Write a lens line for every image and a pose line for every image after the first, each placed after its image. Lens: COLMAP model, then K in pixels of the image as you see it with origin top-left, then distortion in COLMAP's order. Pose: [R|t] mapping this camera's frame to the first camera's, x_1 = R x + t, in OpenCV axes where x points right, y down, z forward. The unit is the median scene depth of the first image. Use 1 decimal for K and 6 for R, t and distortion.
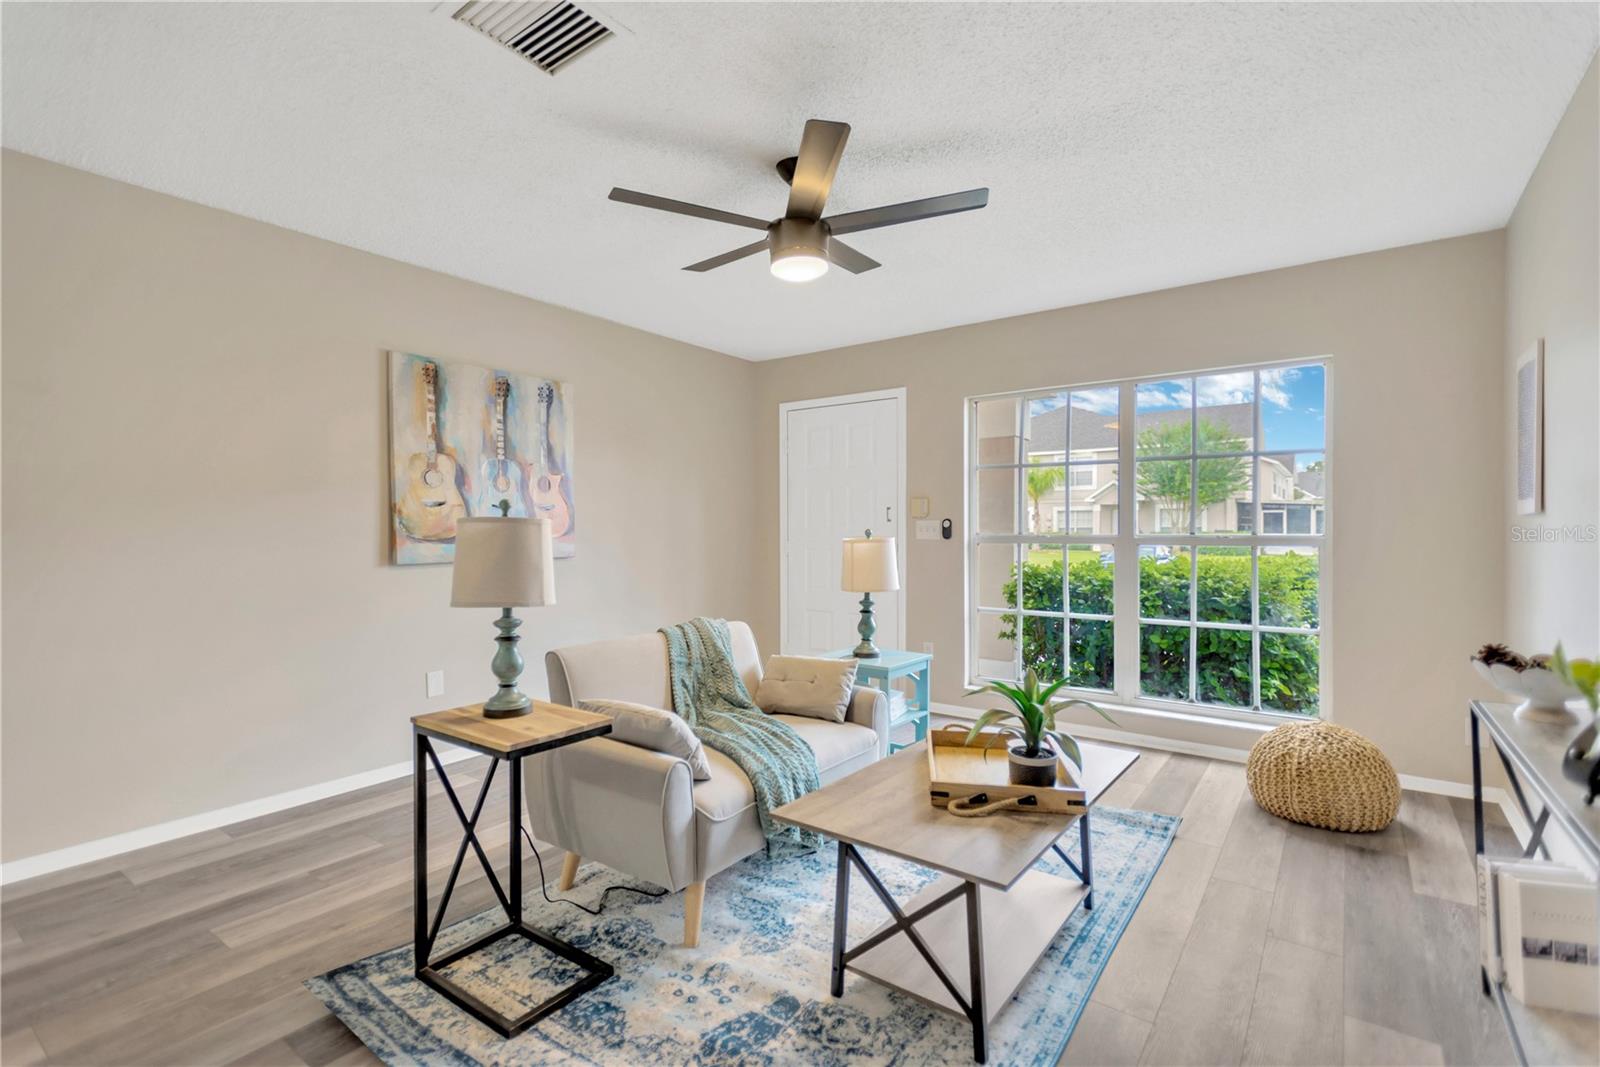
lens RADIAL K [[743.0, 0, 802.9], [0, 743.0, 525.2], [0, 0, 1]] dist [0.023973, -0.000250]
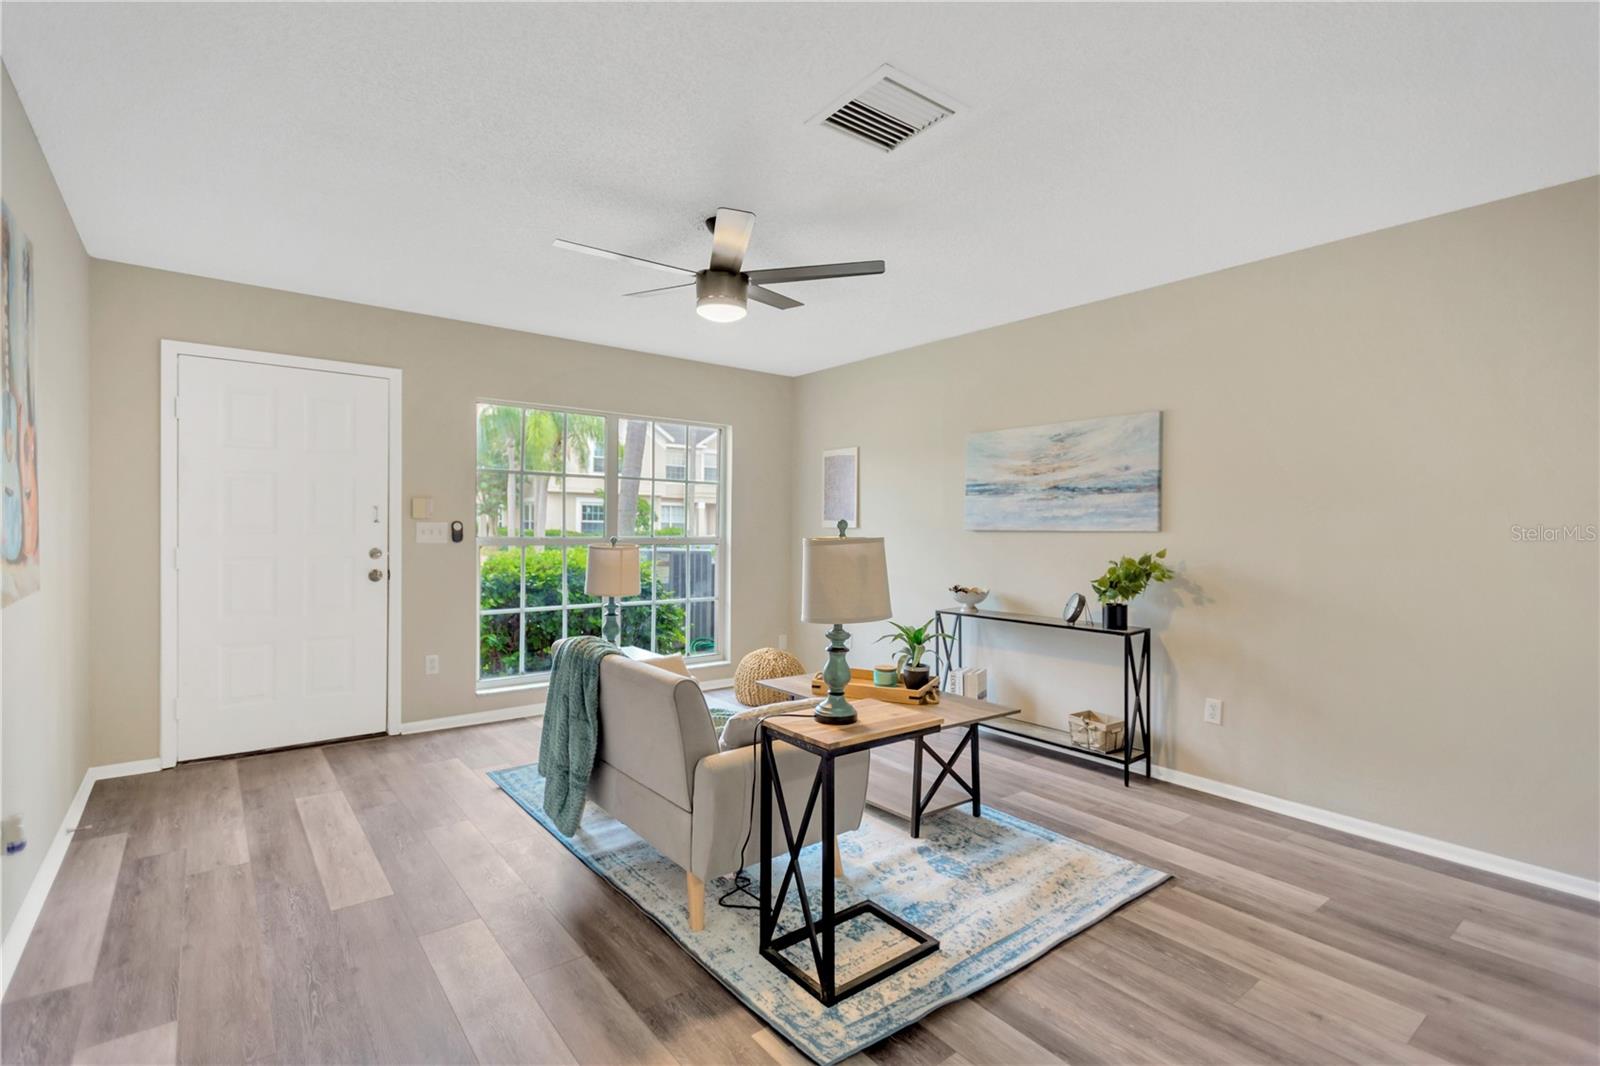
lens RADIAL K [[743.0, 0, 802.9], [0, 743.0, 524.7], [0, 0, 1]] dist [0.023973, -0.000250]
pose [[0.260220, 0.004274, 0.965540, -1.183393], [-0.015699, 0.999877, -0.000195, -0.021978], [-0.965422, -0.015107, 0.260255, 0.637552]]
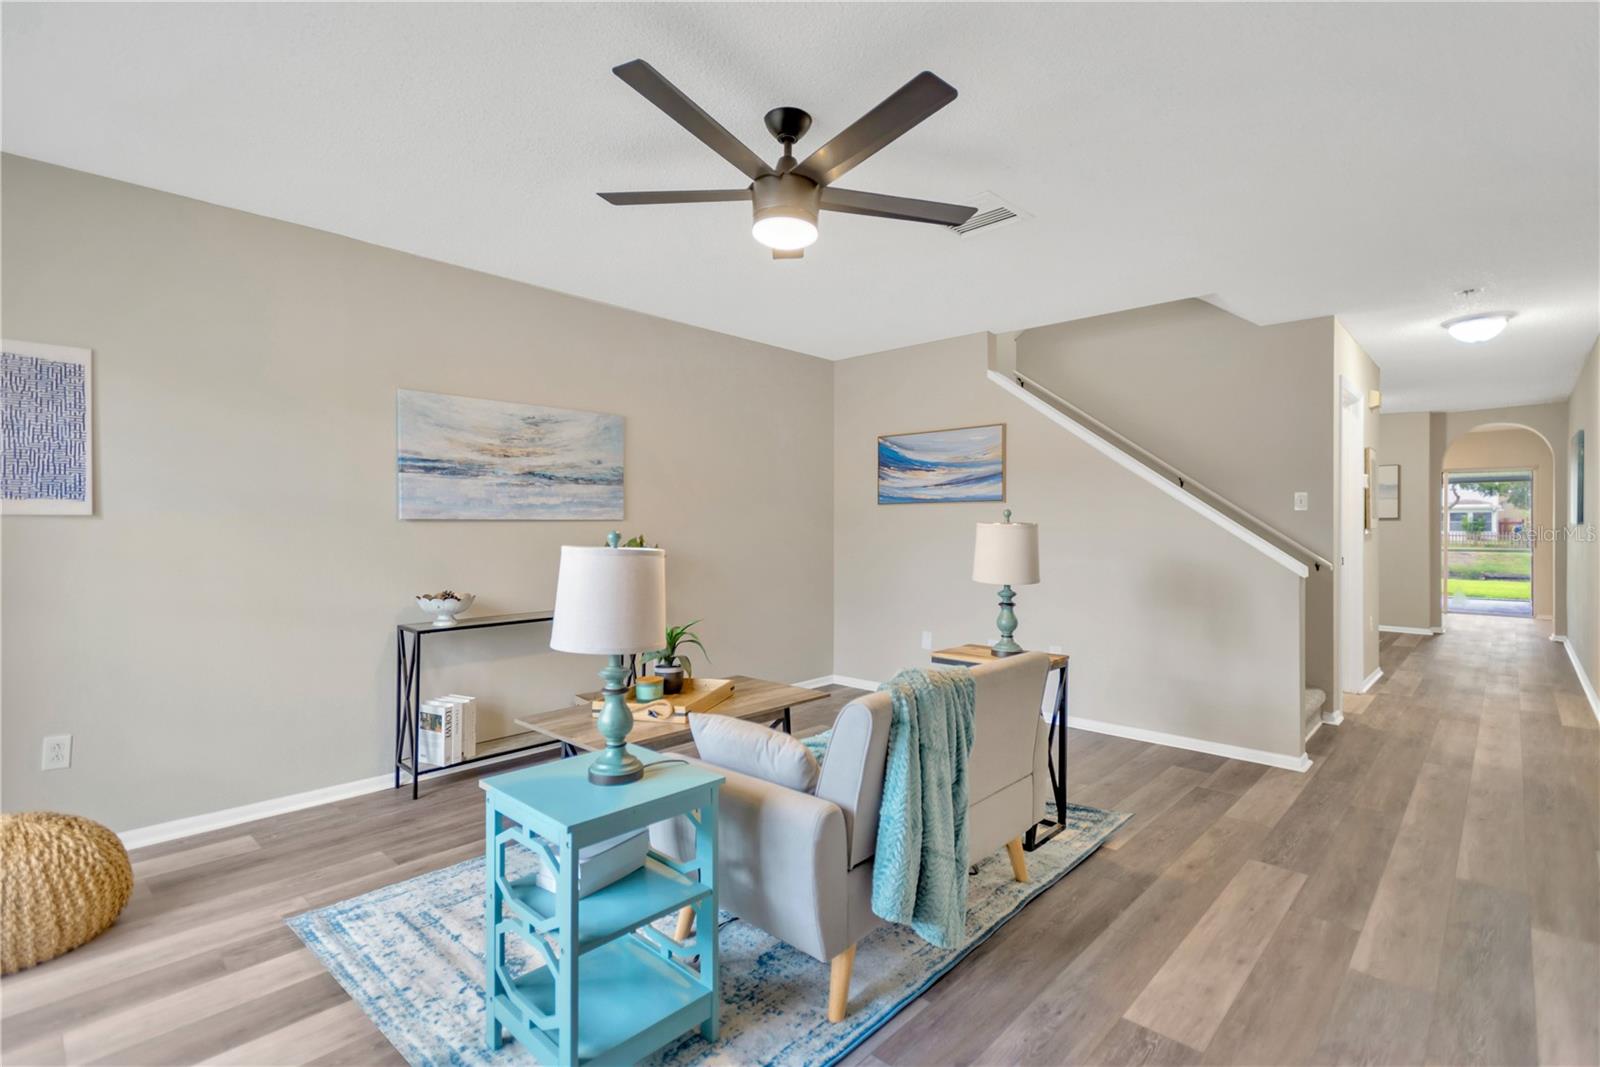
lens RADIAL K [[722.8, 0, 800.0], [0, 722.8, 533.5], [0, 0, 1]] dist [-0.001056, -0.000156]
pose [[-0.990801, -0.003710, 0.135278, -0.144661], [-0.003258, 0.999988, 0.003560, 0.005840], [-0.135290, 0.003086, -0.990801, 2.021027]]
